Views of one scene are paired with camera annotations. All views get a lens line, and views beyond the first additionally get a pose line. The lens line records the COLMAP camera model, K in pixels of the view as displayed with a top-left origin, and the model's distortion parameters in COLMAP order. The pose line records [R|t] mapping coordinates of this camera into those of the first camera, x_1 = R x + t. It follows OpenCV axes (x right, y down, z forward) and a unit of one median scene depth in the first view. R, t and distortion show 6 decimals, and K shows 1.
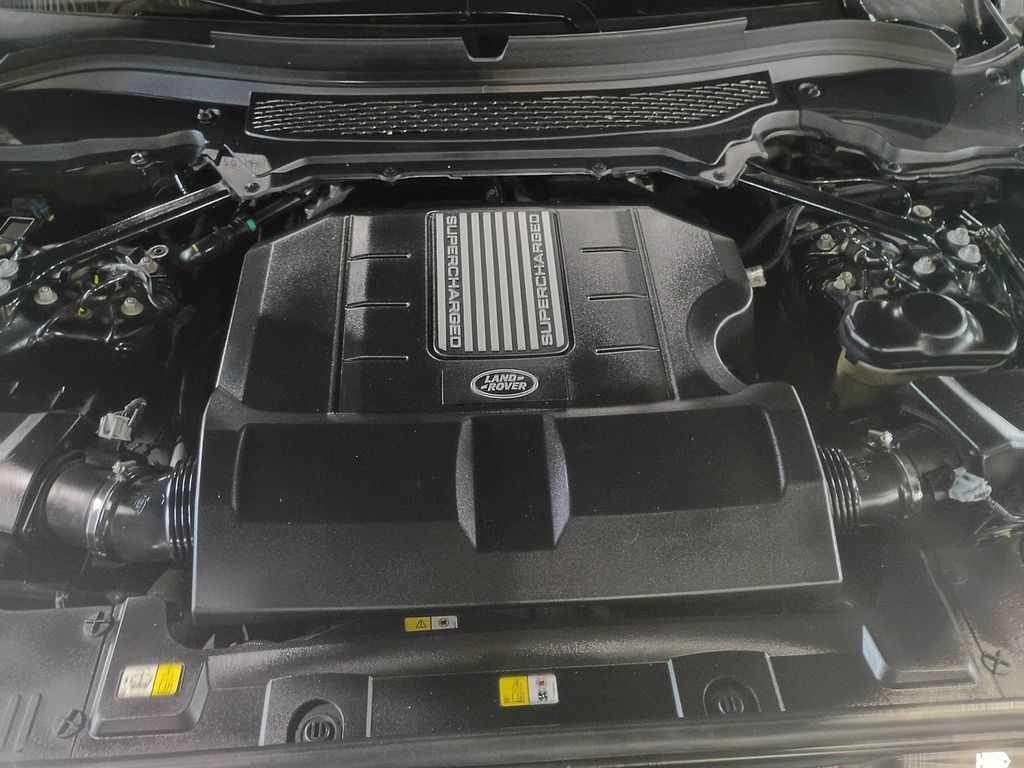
lens RADIAL K [[890.0, 0, 512.0], [0, 890.0, 384.0], [0, 0, 1]] dist [0.091133, -0.109169]
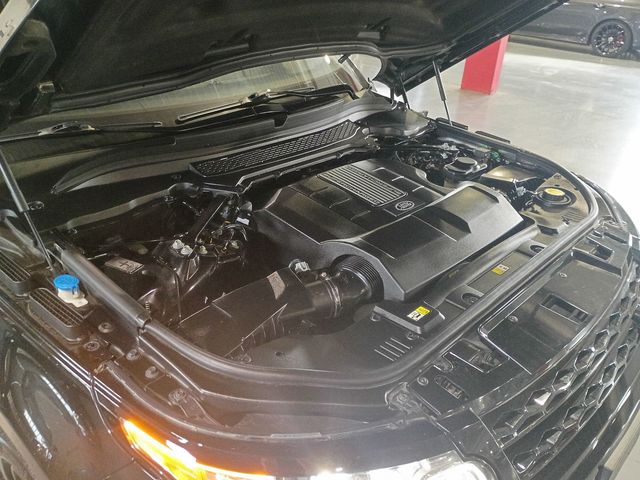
lens RADIAL K [[556.3, 0, 320.0], [0, 556.3, 240.0], [0, 0, 1]] dist [0.091133, -0.109169]
pose [[0.717074, -0.295457, 0.631276, -1.107588], [0.470953, 0.873065, -0.126340, 0.153887], [-0.513817, 0.387897, 0.765198, -0.078175]]
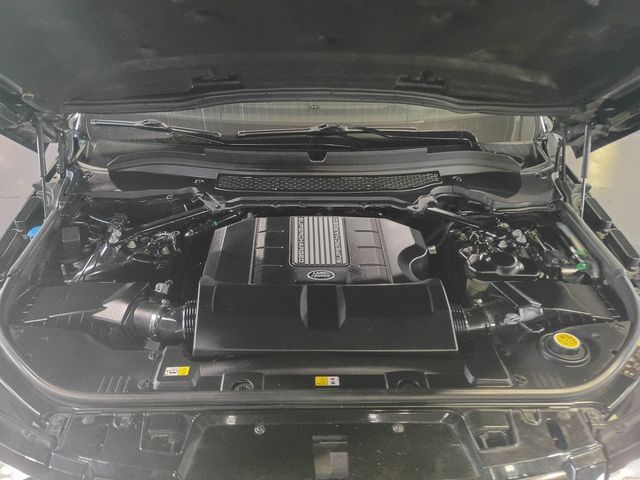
lens RADIAL K [[556.3, 0, 320.0], [0, 556.3, 240.0], [0, 0, 1]] dist [0.091133, -0.109169]
pose [[0.999564, 0.019940, -0.021754, 0.016851], [-0.025081, 0.962460, -0.270263, 0.268954], [0.015548, 0.270691, 0.962541, -0.414470]]
